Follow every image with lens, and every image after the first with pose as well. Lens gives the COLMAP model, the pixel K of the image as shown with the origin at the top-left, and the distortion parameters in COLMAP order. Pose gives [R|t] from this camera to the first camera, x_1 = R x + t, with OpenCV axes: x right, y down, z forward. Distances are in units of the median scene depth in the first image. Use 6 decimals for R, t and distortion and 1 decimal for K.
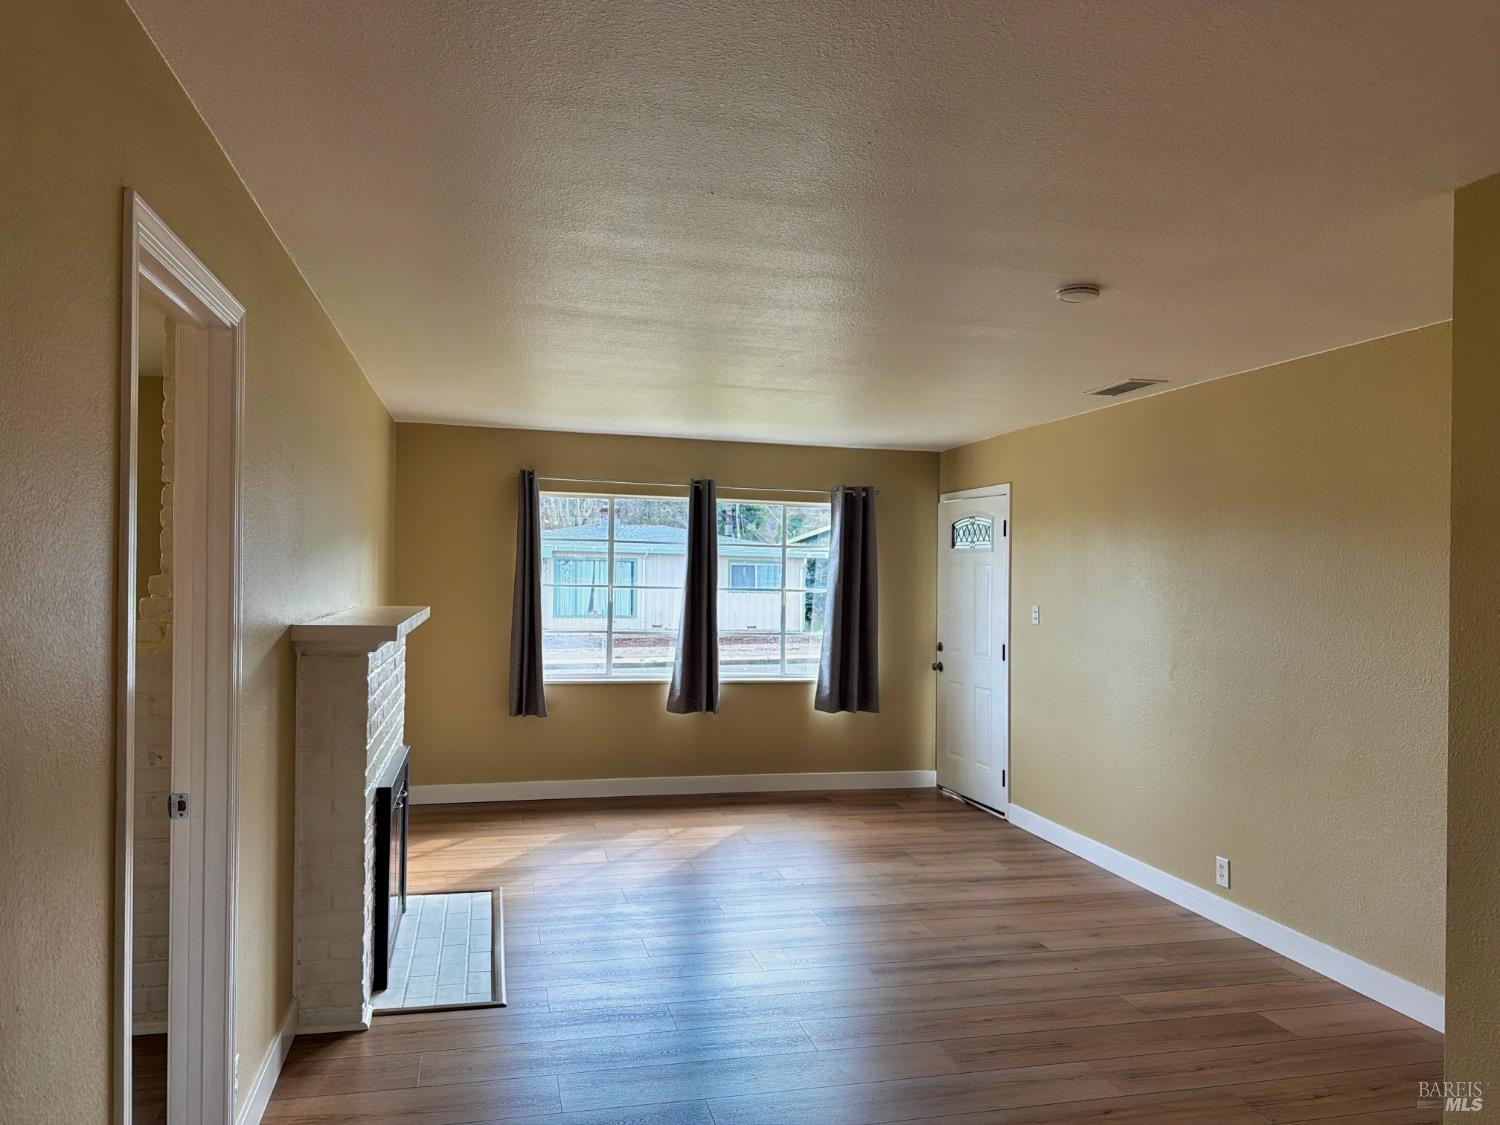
lens RADIAL K [[1034.3, 0, 746.2], [0, 1034.3, 543.0], [0, 0, 1]] dist [0.239619, -0.387400]
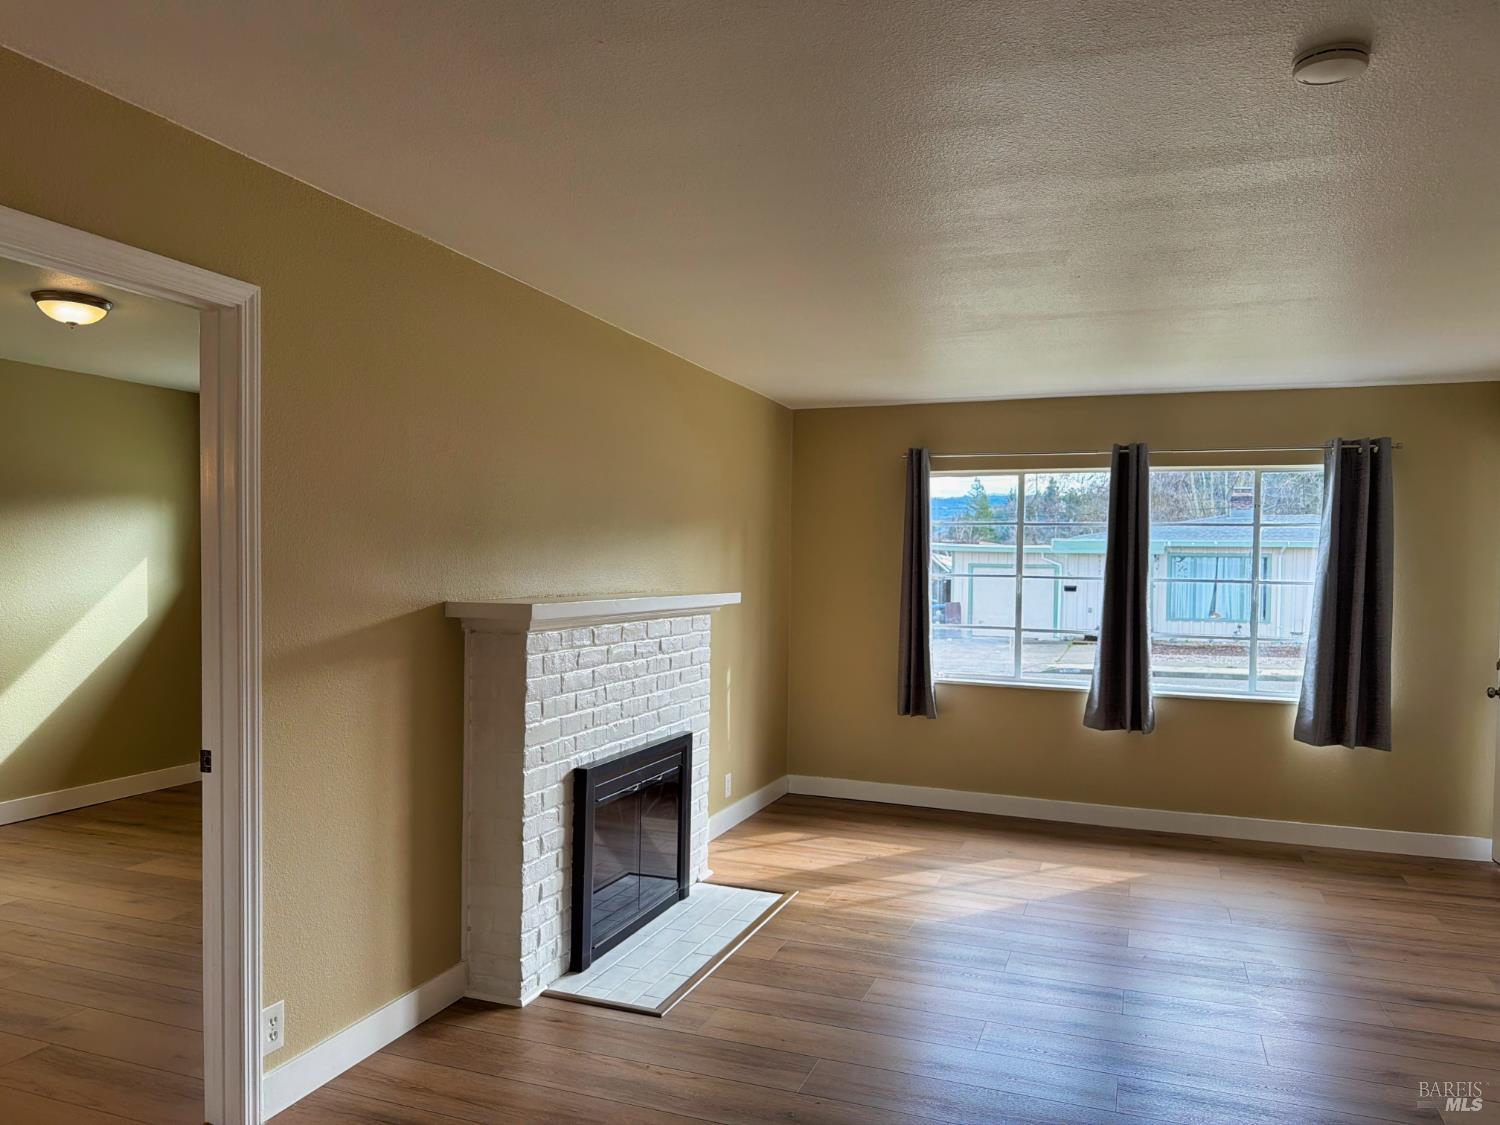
lens RADIAL K [[1053.3, 0, 747.5], [0, 1053.3, 571.9], [0, 0, 1]] dist [0.070693, -0.094501]
pose [[0.825983, -0.004195, -0.563679, 0.181077], [0.019312, 0.999596, 0.020859, 0.015287], [0.563364, -0.028115, 0.825731, 0.148837]]
